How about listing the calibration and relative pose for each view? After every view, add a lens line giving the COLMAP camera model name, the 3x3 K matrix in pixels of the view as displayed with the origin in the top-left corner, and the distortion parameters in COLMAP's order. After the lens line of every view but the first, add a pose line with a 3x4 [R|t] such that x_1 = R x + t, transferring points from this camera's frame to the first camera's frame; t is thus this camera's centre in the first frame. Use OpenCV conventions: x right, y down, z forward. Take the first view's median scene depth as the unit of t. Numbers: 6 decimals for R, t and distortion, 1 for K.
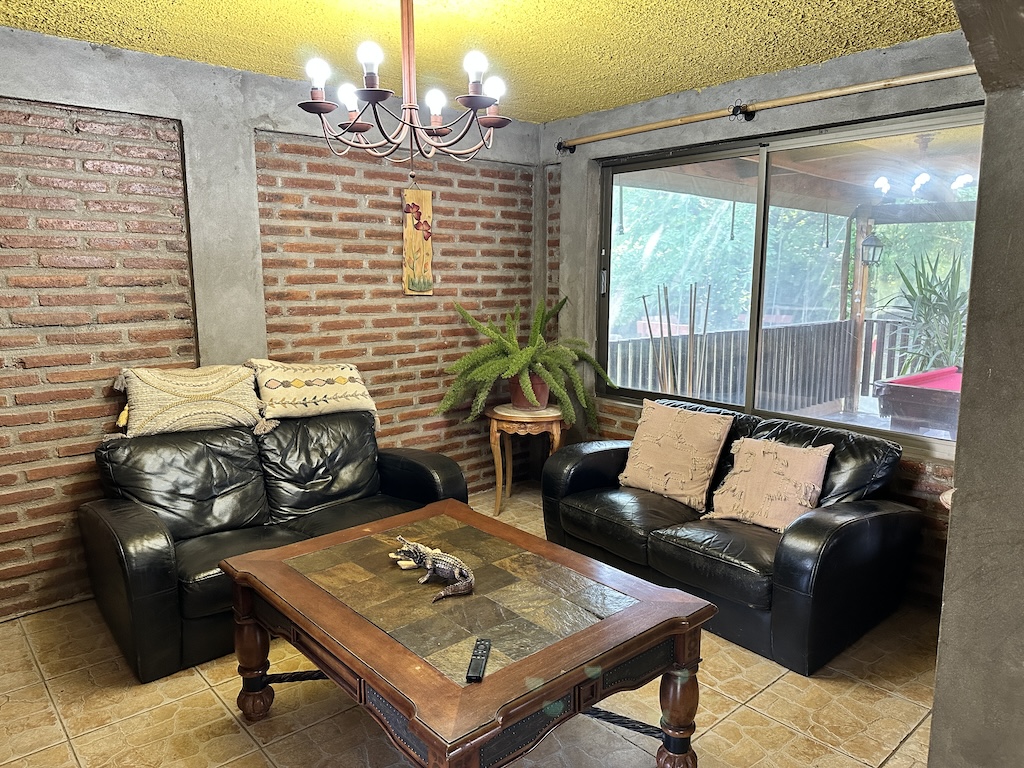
lens RADIAL K [[719.9, 0, 517.0], [0, 719.9, 380.9], [0, 0, 1]] dist [0.008023, -0.010306]
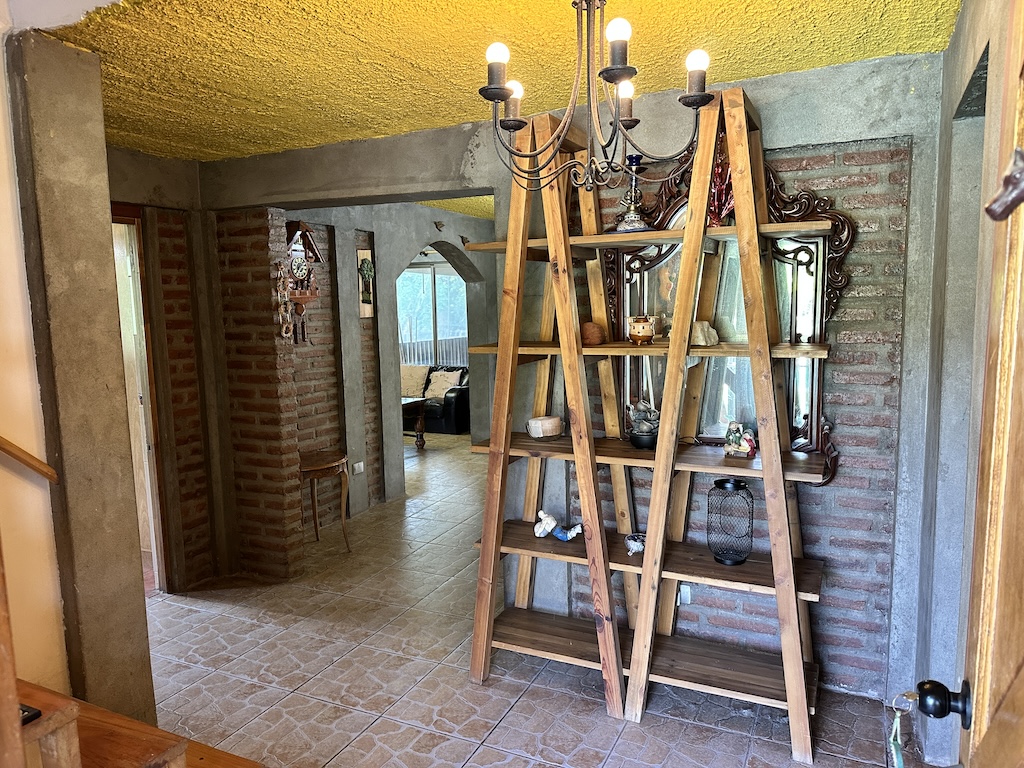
lens RADIAL K [[719.9, 0, 518.8], [0, 719.9, 386.4], [0, 0, 1]] dist [0.008023, -0.010306]
pose [[0.917076, -0.071300, 0.392286, -0.484743], [0.086828, 0.995981, -0.021957, 0.224510], [-0.389144, 0.054198, 0.919581, -1.706330]]
